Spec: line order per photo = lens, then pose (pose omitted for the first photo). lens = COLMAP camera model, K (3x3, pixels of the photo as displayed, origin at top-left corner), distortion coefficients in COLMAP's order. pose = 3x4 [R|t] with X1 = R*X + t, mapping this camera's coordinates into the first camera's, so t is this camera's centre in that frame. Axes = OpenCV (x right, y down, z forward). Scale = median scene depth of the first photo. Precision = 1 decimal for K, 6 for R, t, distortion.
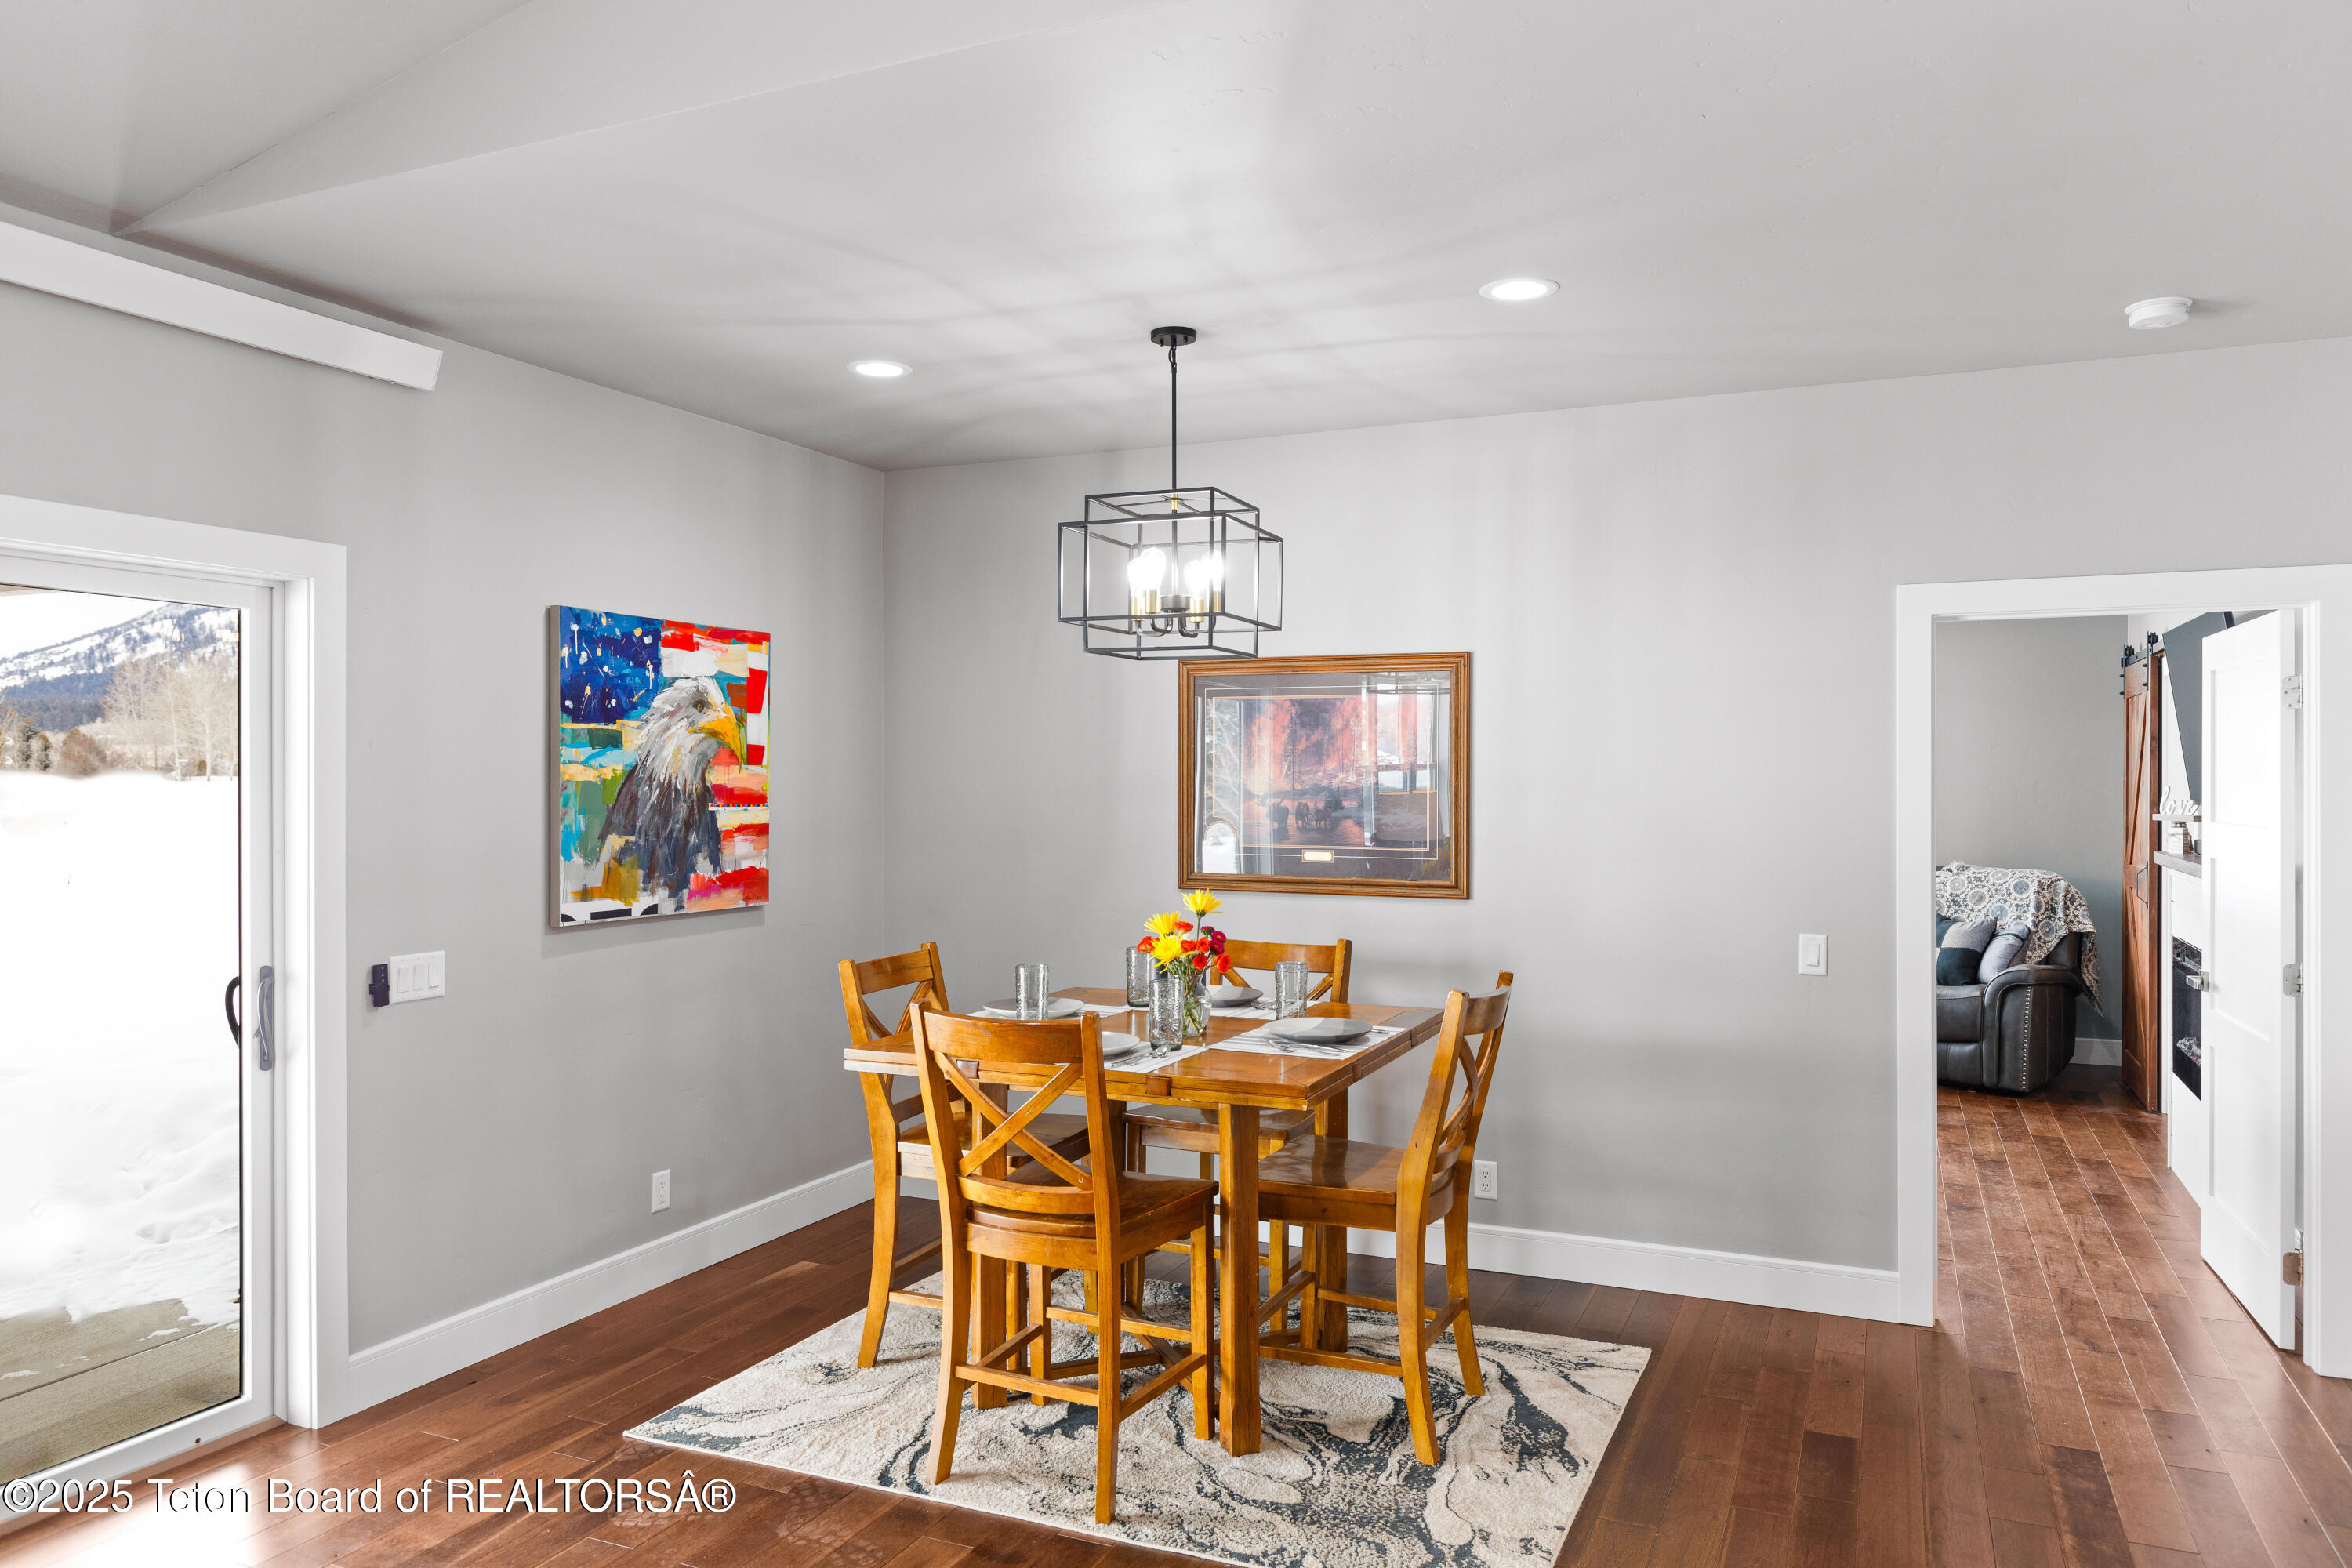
lens RADIAL K [[1587.1, 0, 1176.0], [0, 1587.1, 784.0], [0, 0, 1]] dist [0.002409, -0.001031]
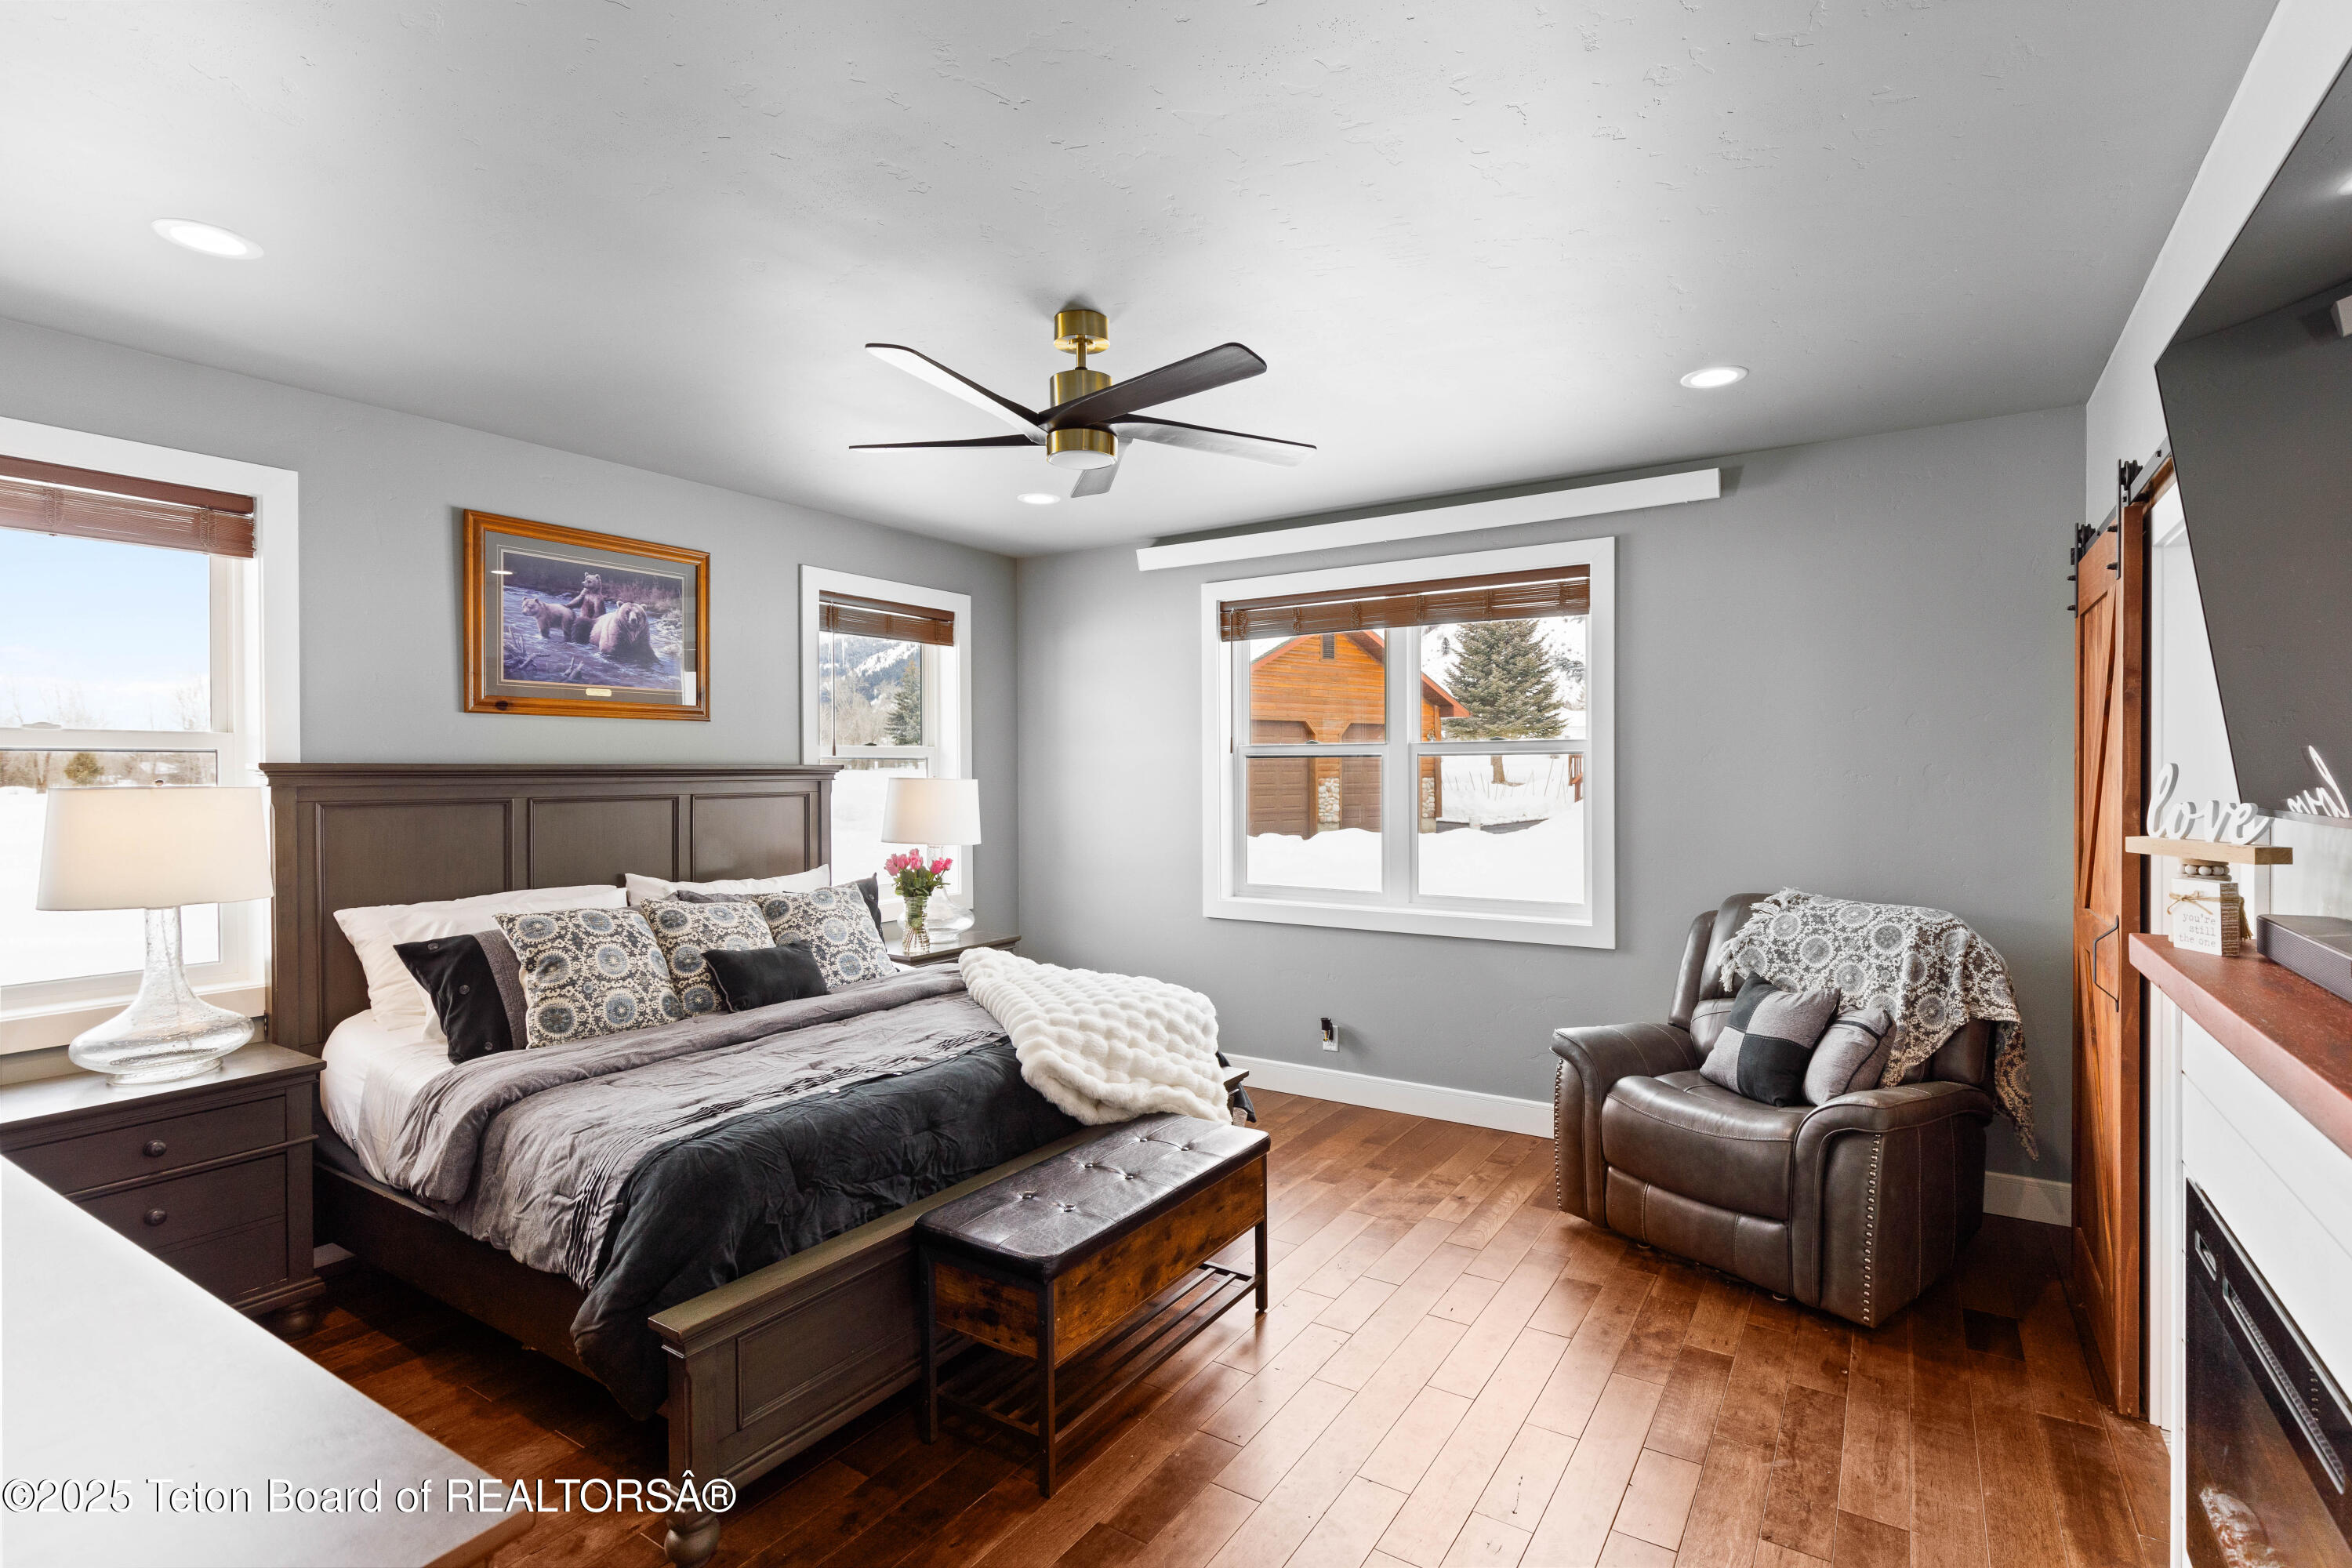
lens RADIAL K [[1118.3, 0, 1176.0], [0, 1118.3, 784.0], [0, 0, 1]] dist [-0.003028, 0.000001]
pose [[0.987192, -0.005058, -0.159457, 0.341181], [0.006338, 0.999952, 0.007517, 0.002025], [0.159411, -0.008431, 0.987176, 0.551370]]
